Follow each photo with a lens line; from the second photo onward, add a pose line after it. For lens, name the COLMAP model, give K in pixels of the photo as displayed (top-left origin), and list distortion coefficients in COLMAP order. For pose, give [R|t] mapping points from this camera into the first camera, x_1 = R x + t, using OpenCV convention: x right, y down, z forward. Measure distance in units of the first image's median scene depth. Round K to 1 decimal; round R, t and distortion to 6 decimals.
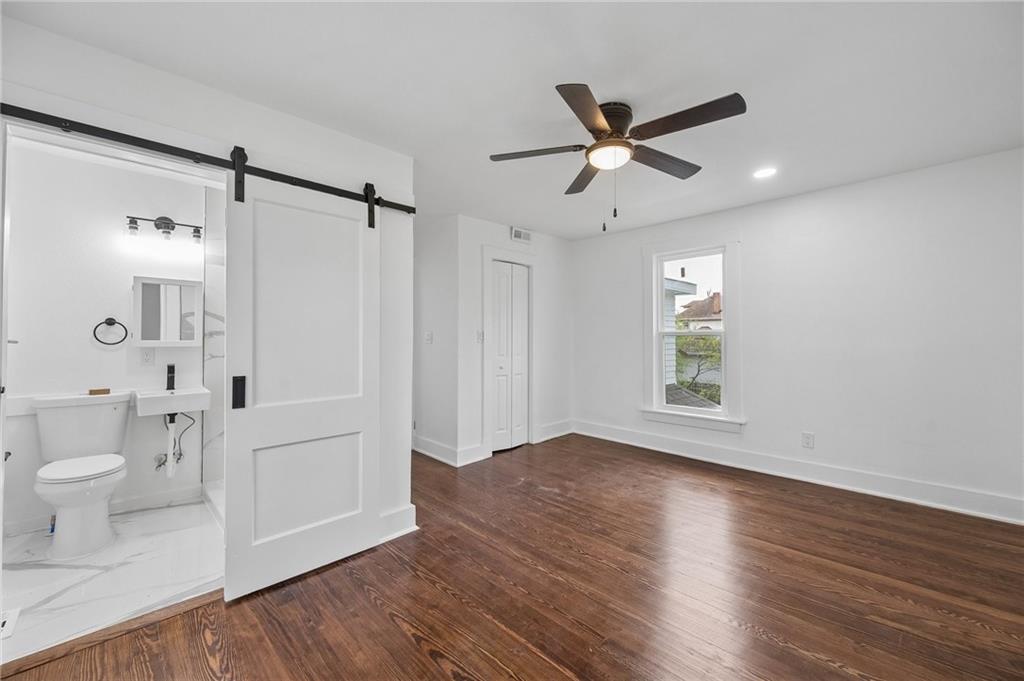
lens RADIAL K [[412.6, 0, 514.5], [0, 412.6, 334.4], [0, 0, 1]] dist [0.001634, -0.000018]
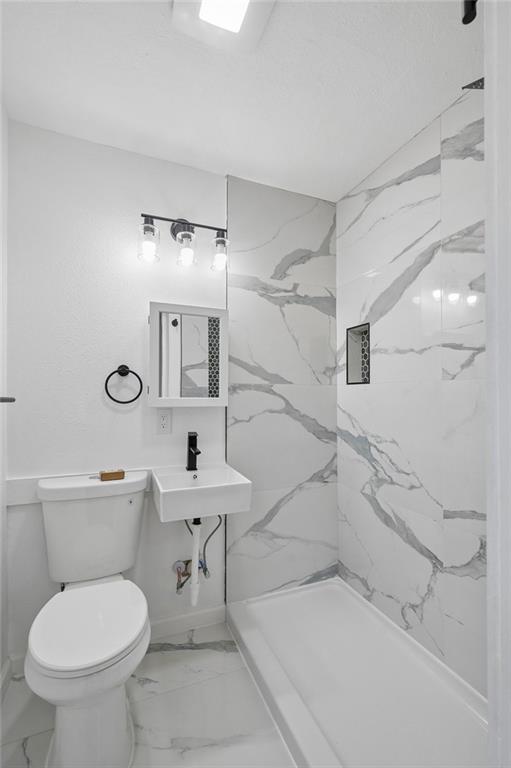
lens RADIAL K [[351.4, 0, 254.8], [0, 351.4, 391.3], [0, 0, 1]] dist [-0.000430, -0.000074]
pose [[0.922633, -0.007676, -0.385603, -0.550716], [0.006963, 0.999970, -0.003247, 0.007528], [0.385617, 0.000311, 0.922659, 0.544702]]
